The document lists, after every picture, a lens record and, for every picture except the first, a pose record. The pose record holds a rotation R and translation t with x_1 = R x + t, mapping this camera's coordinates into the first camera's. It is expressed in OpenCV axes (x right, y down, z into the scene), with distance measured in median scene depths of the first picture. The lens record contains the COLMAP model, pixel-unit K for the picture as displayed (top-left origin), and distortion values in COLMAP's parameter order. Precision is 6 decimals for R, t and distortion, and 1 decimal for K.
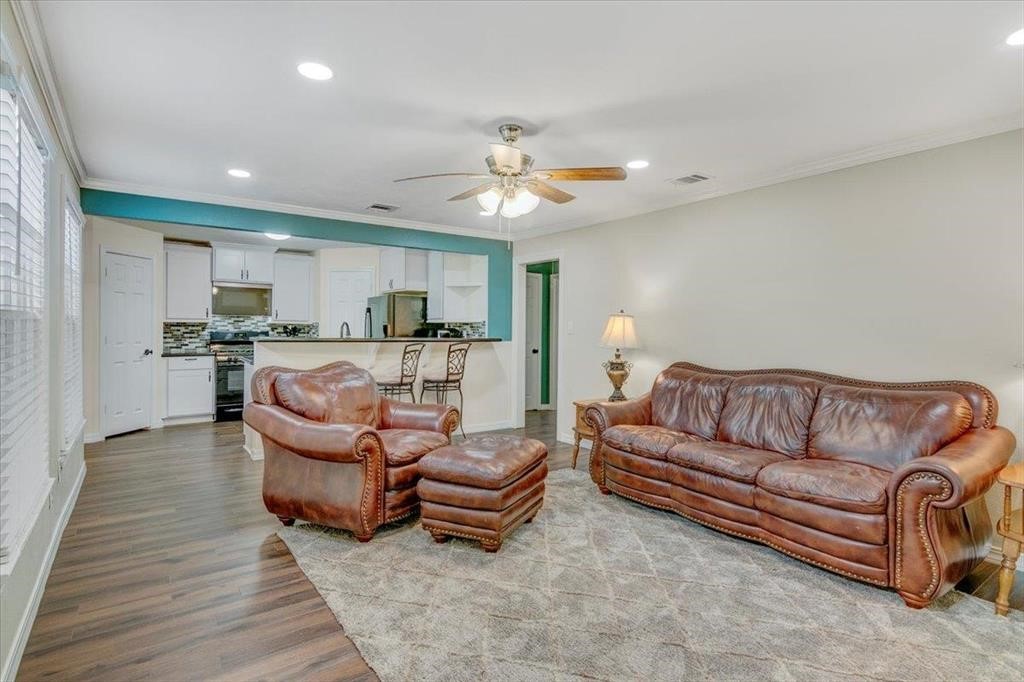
lens RADIAL K [[523.1, 0, 513.4], [0, 523.1, 338.0], [0, 0, 1]] dist [0.012574, -0.000803]
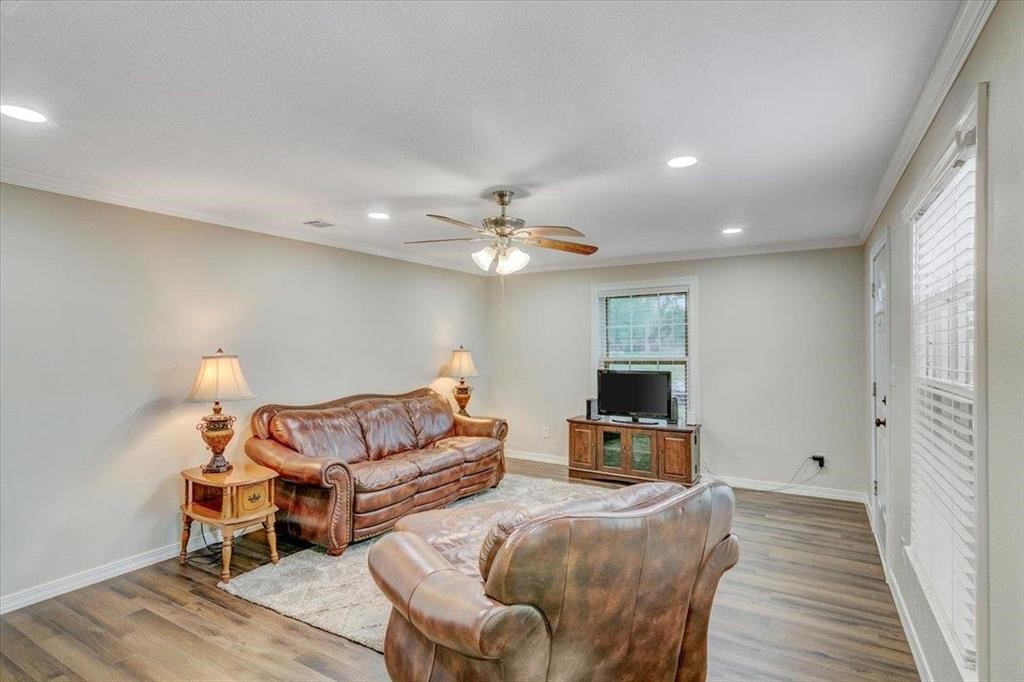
lens RADIAL K [[523.1, 0, 516.4], [0, 523.1, 344.7], [0, 0, 1]] dist [0.012574, -0.000803]
pose [[-0.397092, -0.010459, 0.917719, -0.428326], [0.018646, 0.999637, 0.019461, -0.043203], [-0.917589, 0.024840, -0.396753, 0.591993]]
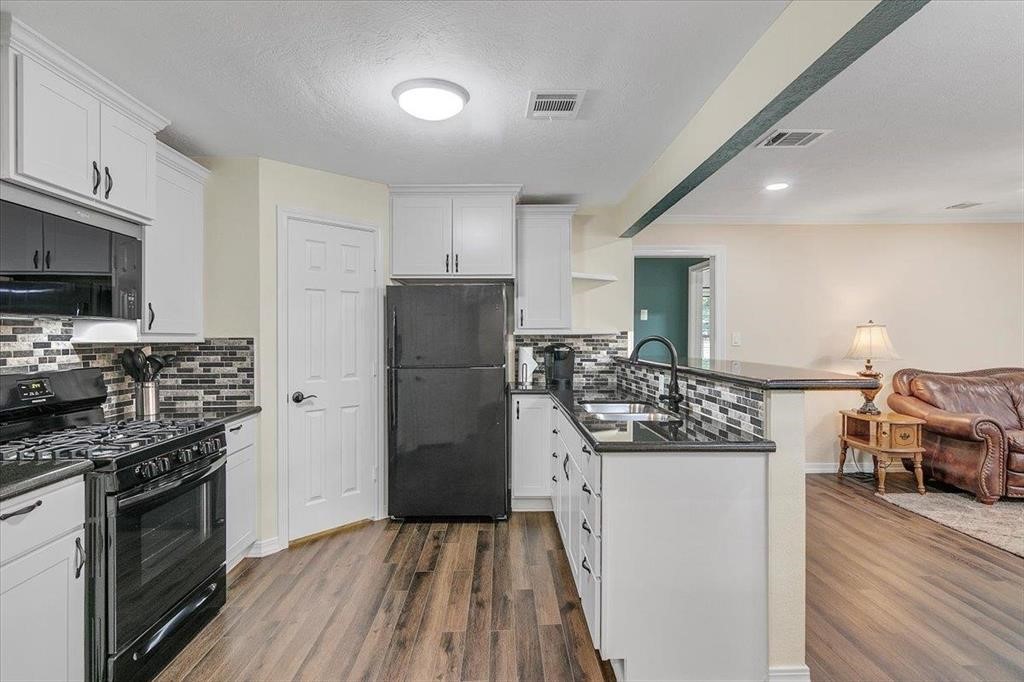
lens RADIAL K [[523.1, 0, 514.4], [0, 523.1, 339.9], [0, 0, 1]] dist [0.012574, -0.000803]
pose [[0.564055, -0.020771, 0.825476, -0.642357], [0.027459, 0.999603, 0.006390, -0.027039], [-0.825280, 0.019063, 0.564401, 0.649056]]
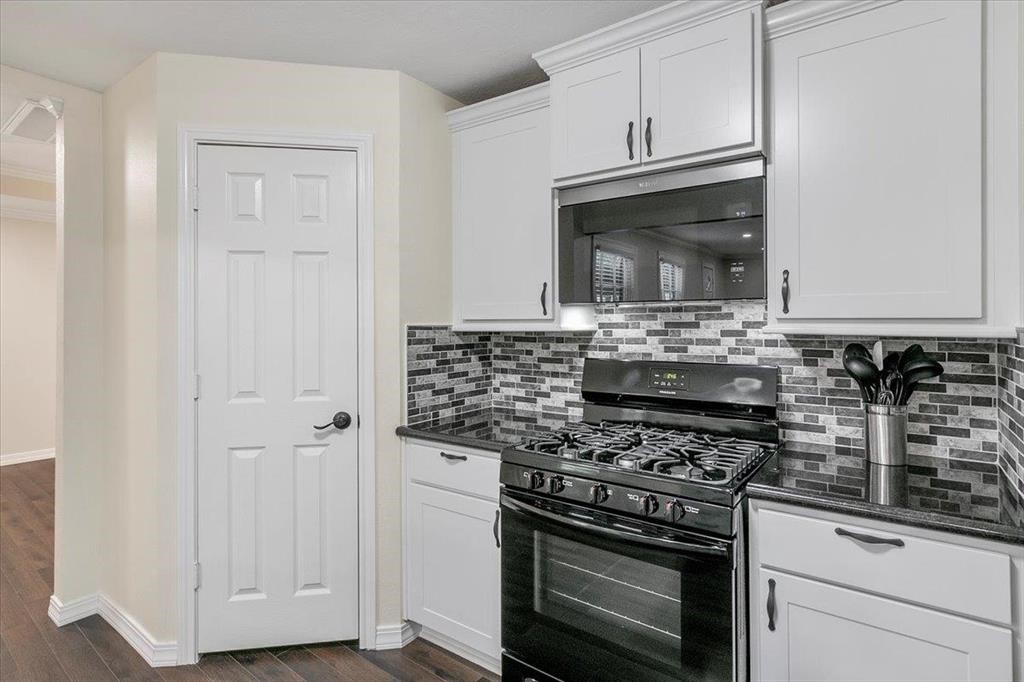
lens RADIAL K [[523.1, 0, 506.8], [0, 523.1, 317.1], [0, 0, 1]] dist [0.012574, -0.000803]
pose [[0.293624, -0.024328, -0.955612, -0.298952], [-0.018339, 0.999349, -0.031076, -0.027499], [0.955745, 0.026650, 0.292986, 0.883062]]
